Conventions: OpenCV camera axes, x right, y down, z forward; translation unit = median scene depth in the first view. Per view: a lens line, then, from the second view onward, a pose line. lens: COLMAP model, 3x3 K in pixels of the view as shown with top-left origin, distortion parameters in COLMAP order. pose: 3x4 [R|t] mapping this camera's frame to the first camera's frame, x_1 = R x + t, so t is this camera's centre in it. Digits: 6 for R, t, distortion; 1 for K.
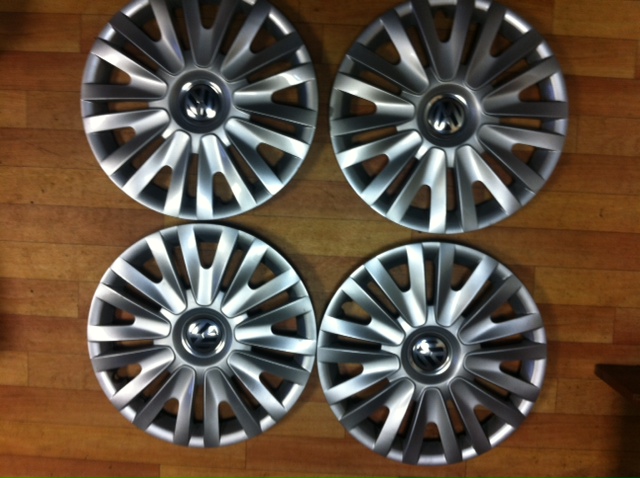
lens RADIAL K [[557.9, 0, 320.0], [0, 557.9, 239.0], [0, 0, 1]] dist [-0.000785, -0.076403]
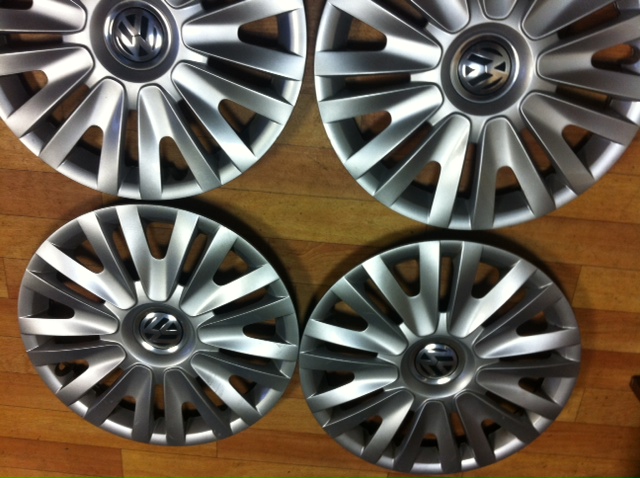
lens RADIAL K [[557.9, 0, 320.0], [0, 557.9, 239.0], [0, 0, 1]] dist [-0.000785, -0.076403]
pose [[0.999184, 0.040263, -0.003073, 0.021291], [-0.037836, 0.960093, 0.277110, -0.191292], [0.014108, -0.276768, 0.960833, 0.260940]]
